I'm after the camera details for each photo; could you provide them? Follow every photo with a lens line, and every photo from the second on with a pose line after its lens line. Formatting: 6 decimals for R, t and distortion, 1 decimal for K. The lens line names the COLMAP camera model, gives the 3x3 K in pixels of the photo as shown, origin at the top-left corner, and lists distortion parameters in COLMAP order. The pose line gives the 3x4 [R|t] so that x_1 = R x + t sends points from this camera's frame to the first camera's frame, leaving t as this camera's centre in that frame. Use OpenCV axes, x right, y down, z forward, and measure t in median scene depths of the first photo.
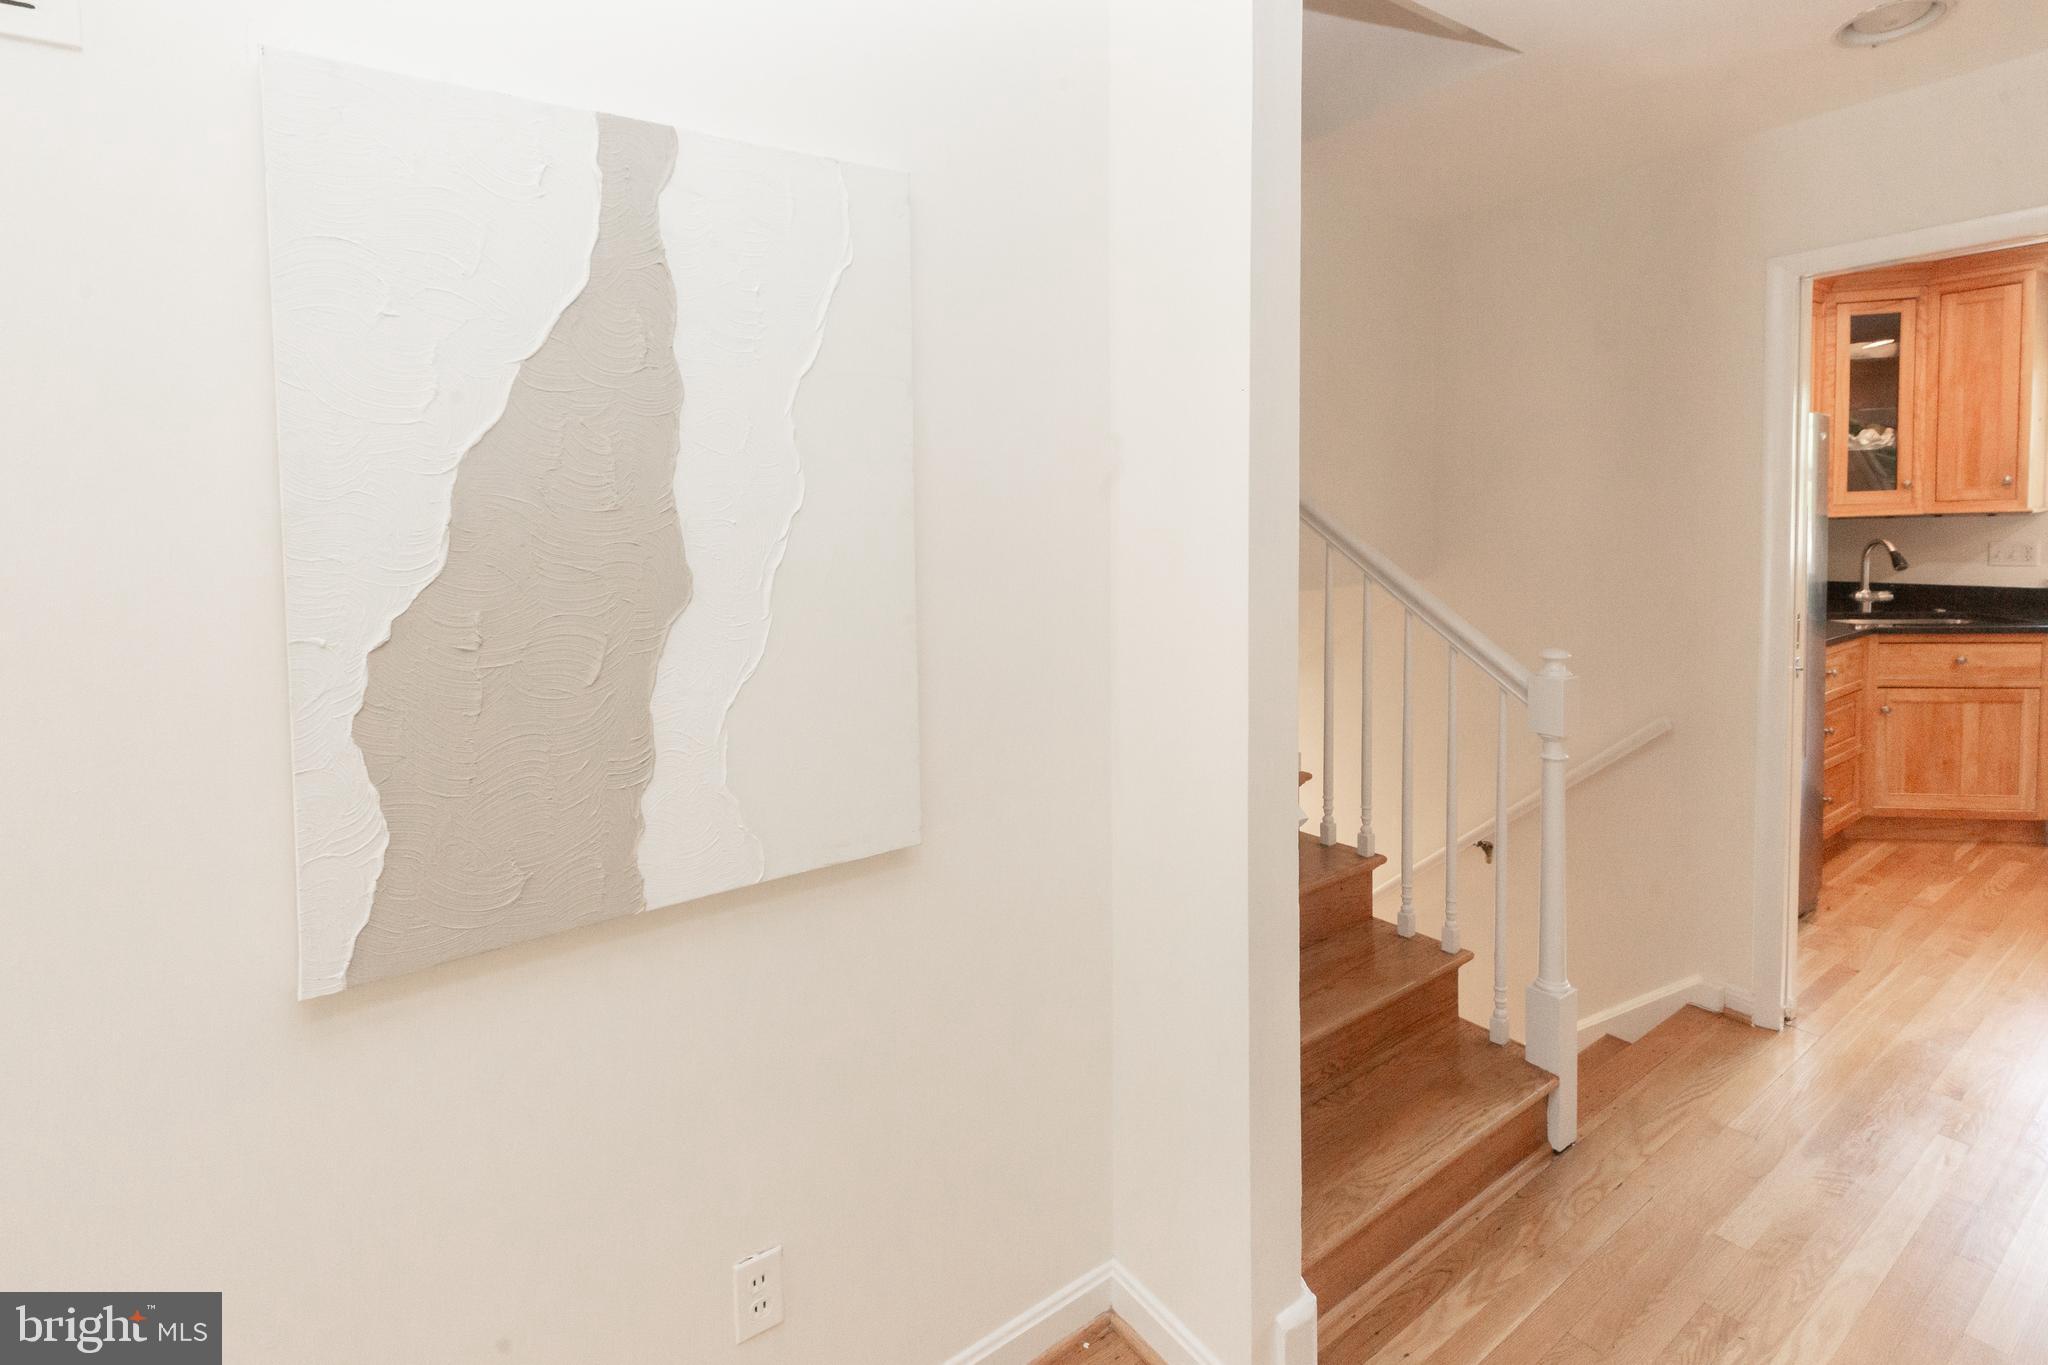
lens RADIAL K [[958.6, 0, 990.9], [0, 958.6, 557.2], [0, 0, 1]] dist [0.011177, -0.001661]
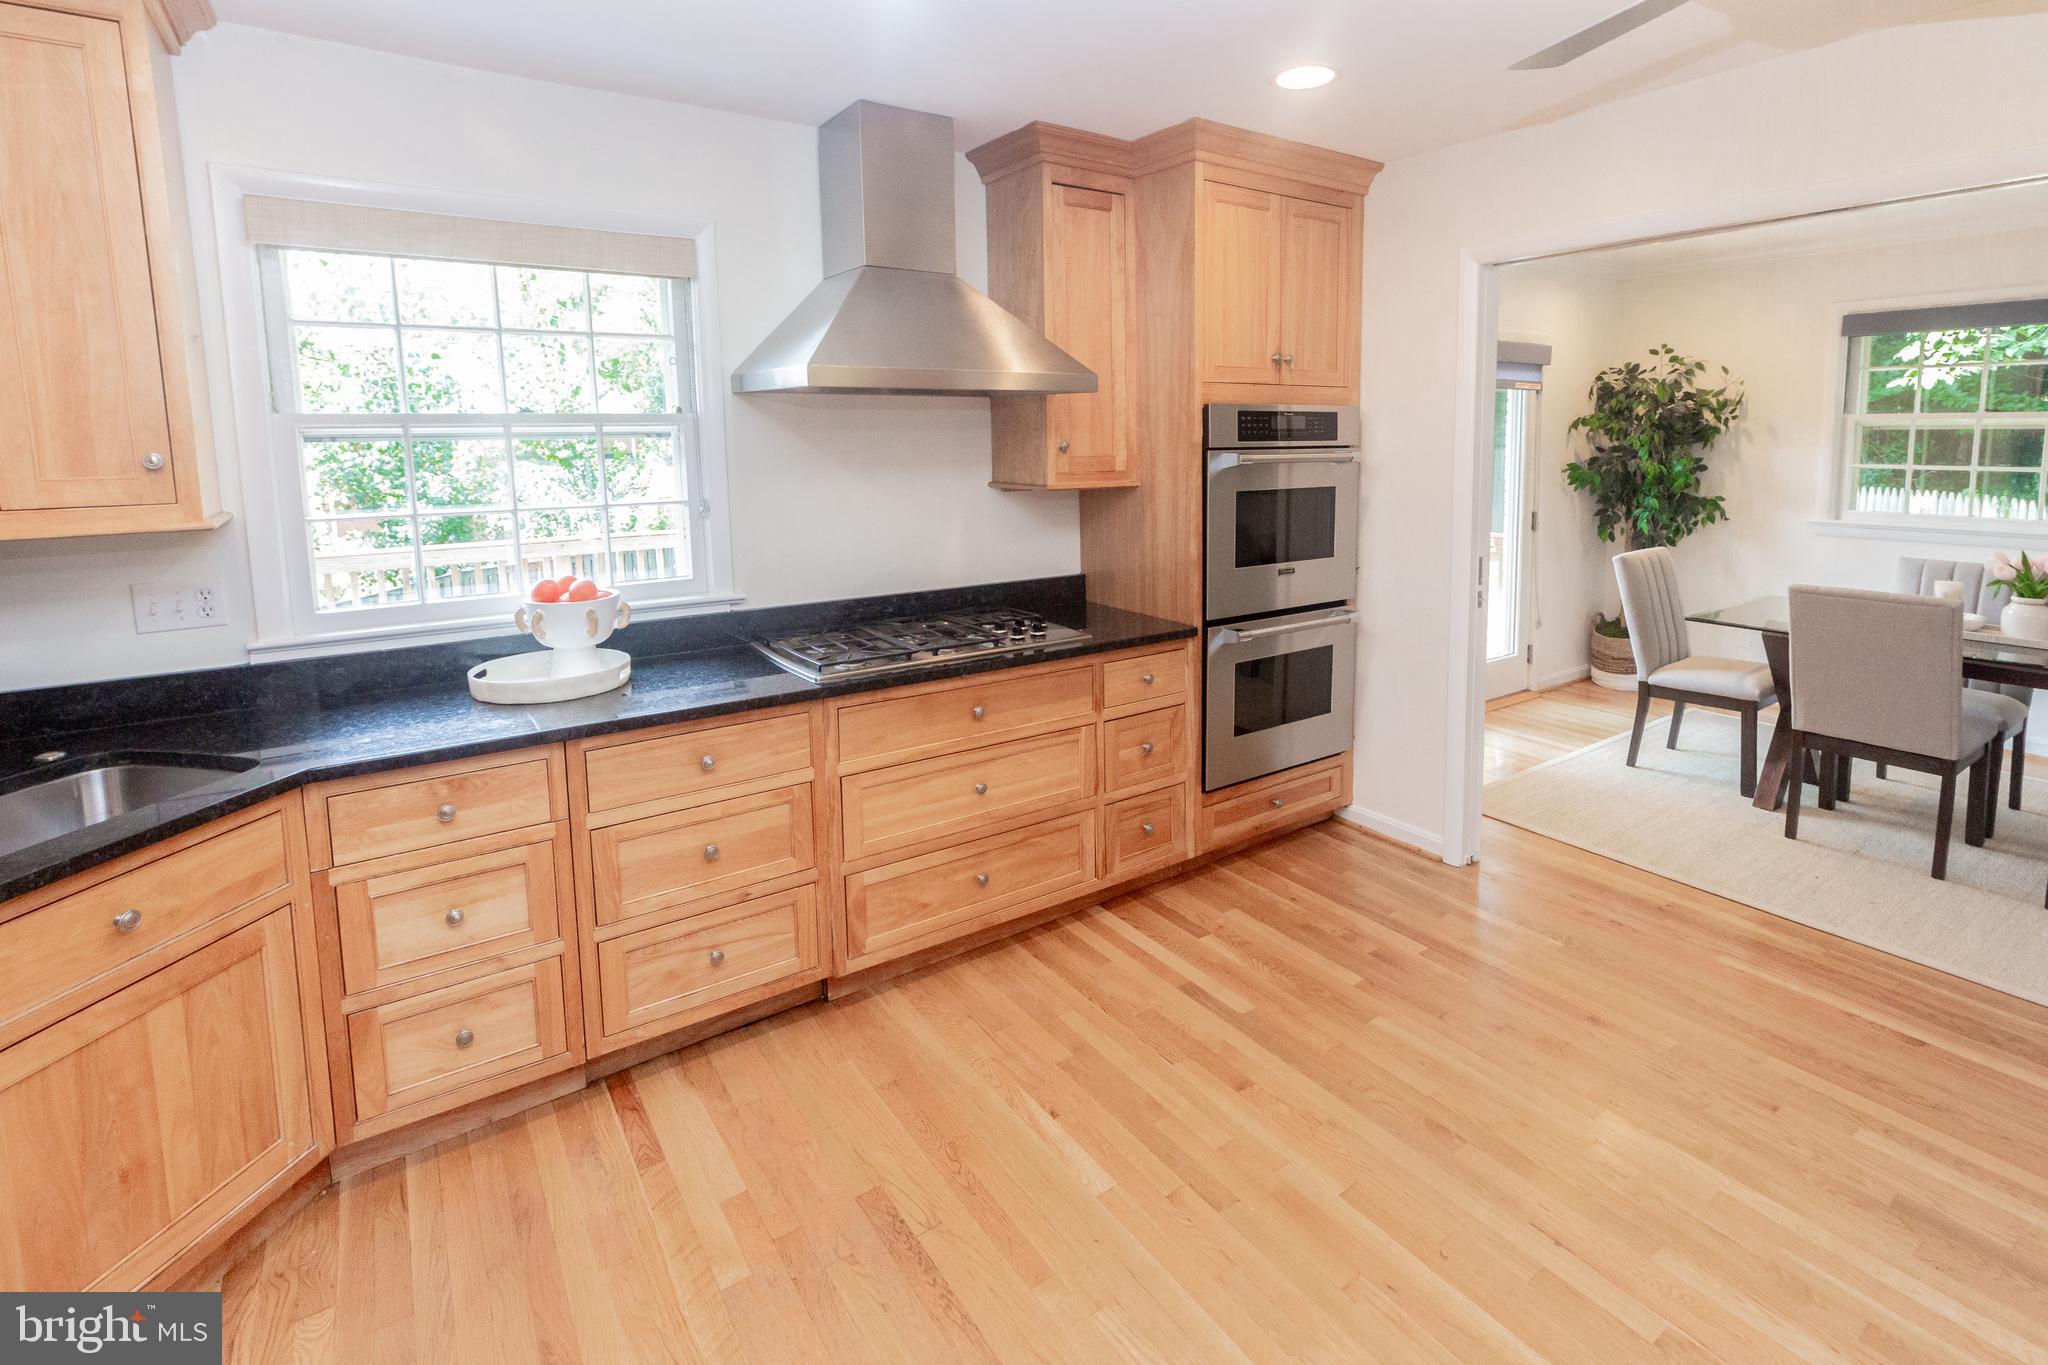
lens RADIAL K [[958.6, 0, 1024.7], [0, 958.6, 533.6], [0, 0, 1]] dist [0.011177, -0.001661]
pose [[-0.016770, -0.071483, 0.997301, 0.558556], [0.060511, 0.995540, 0.072374, -0.052473], [-0.998027, 0.061562, -0.012369, 0.574879]]
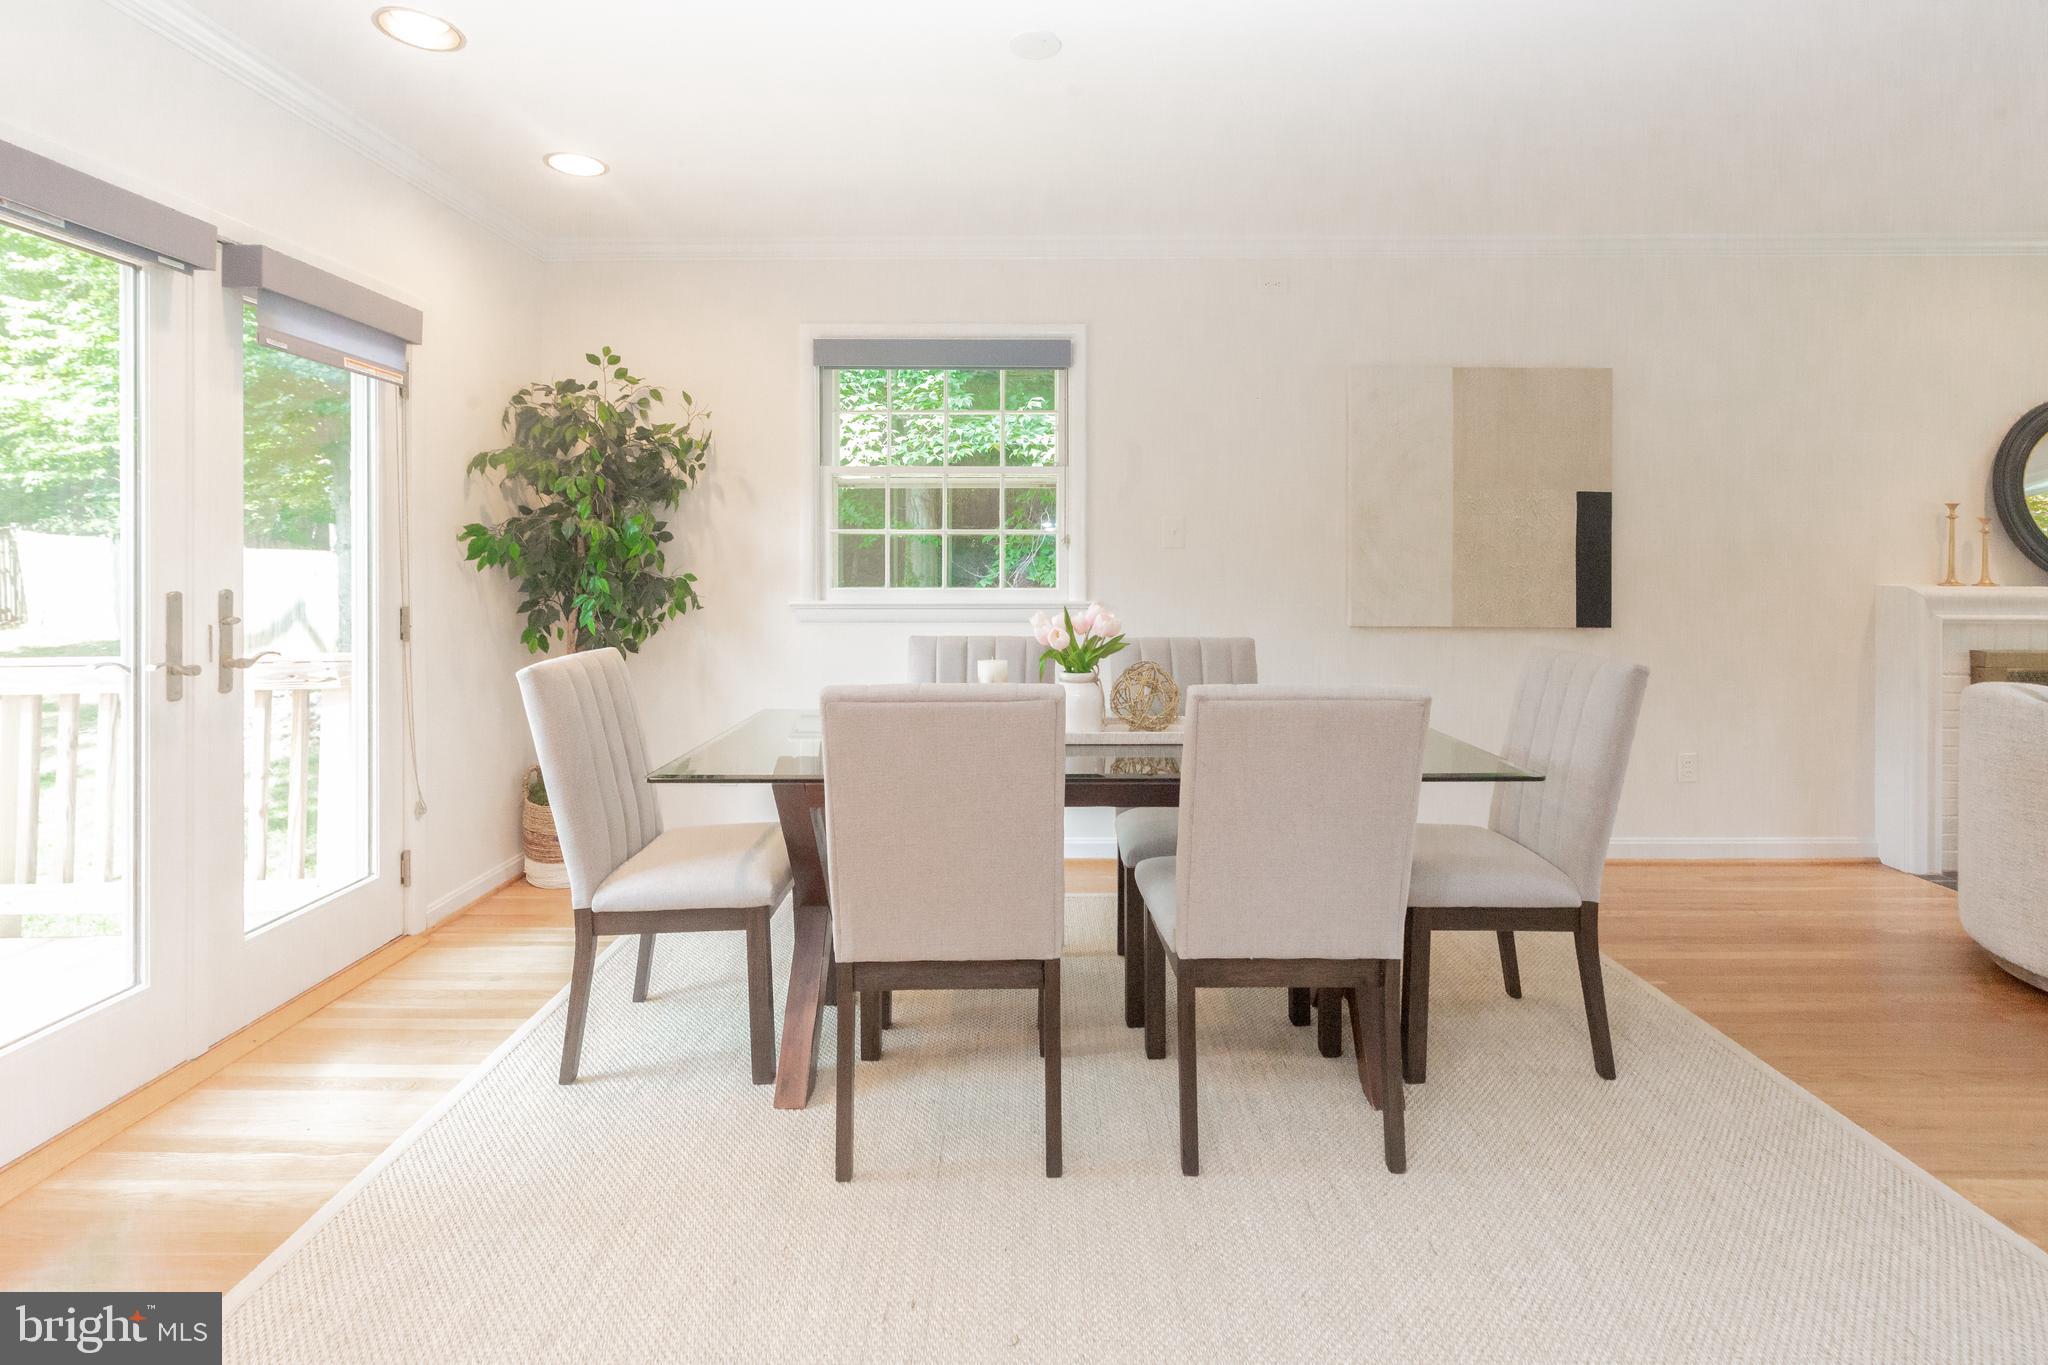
lens RADIAL K [[958.6, 0, 1041.7], [0, 958.6, 543.6], [0, 0, 1]] dist [0.011177, -0.001661]
pose [[-0.840068, 0.044762, 0.540631, 1.036827], [0.055687, 0.998441, 0.003863, 0.028051], [-0.539615, 0.033351, -0.841251, 0.228016]]
